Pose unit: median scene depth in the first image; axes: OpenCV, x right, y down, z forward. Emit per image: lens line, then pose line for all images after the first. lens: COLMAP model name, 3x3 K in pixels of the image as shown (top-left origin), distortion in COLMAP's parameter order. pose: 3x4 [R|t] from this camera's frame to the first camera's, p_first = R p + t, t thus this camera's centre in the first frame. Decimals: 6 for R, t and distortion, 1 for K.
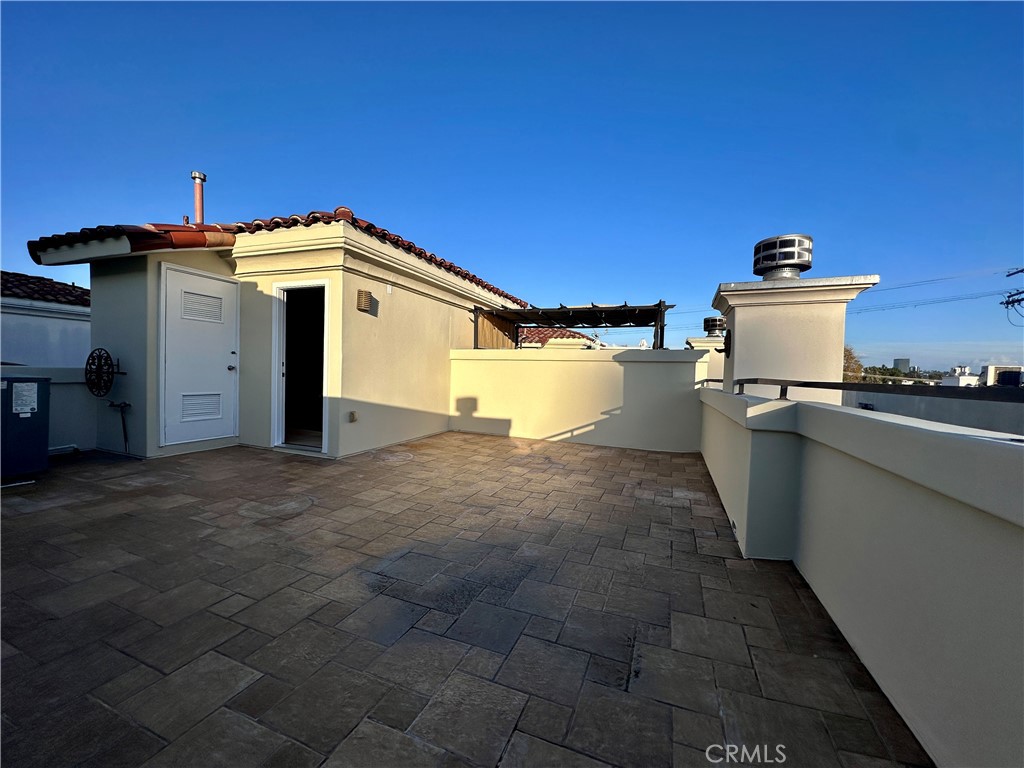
lens RADIAL K [[410.6, 0, 515.3], [0, 410.6, 385.6], [0, 0, 1]] dist [-0.012065, 0.002267]
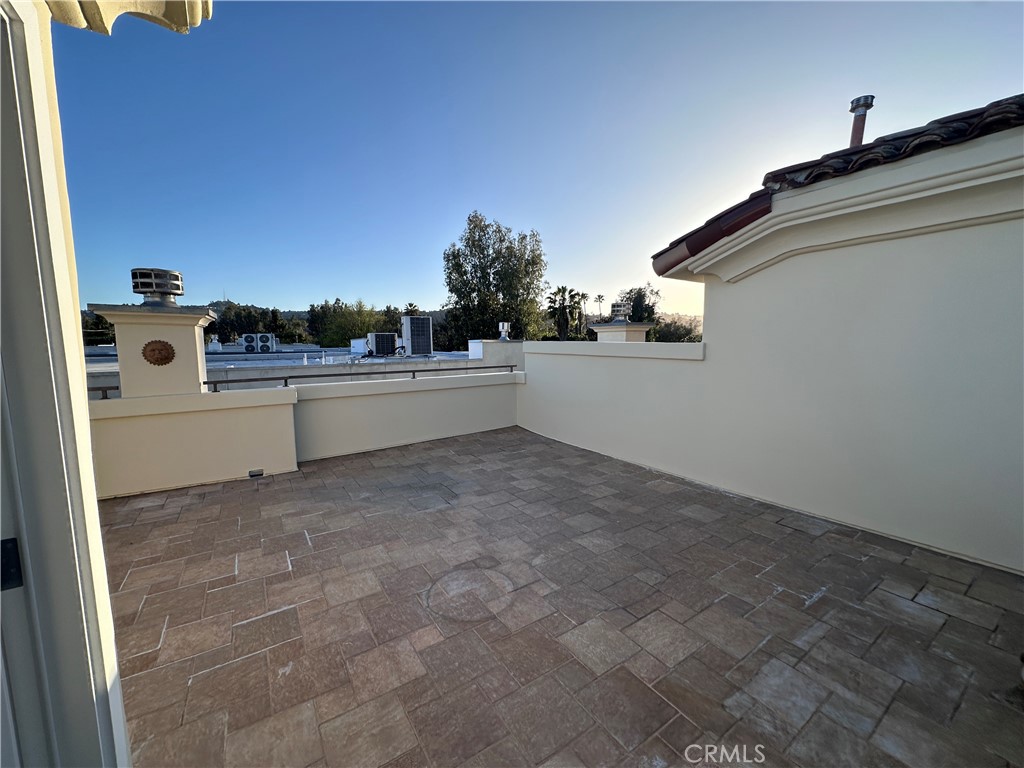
lens RADIAL K [[410.6, 0, 513.0], [0, 410.6, 386.1], [0, 0, 1]] dist [-0.012065, 0.002267]
pose [[-0.816990, -0.087449, 0.569982, -1.130726], [-0.000175, 0.988472, 0.151405, -0.221159], [-0.576651, 0.123597, -0.807587, 1.640732]]
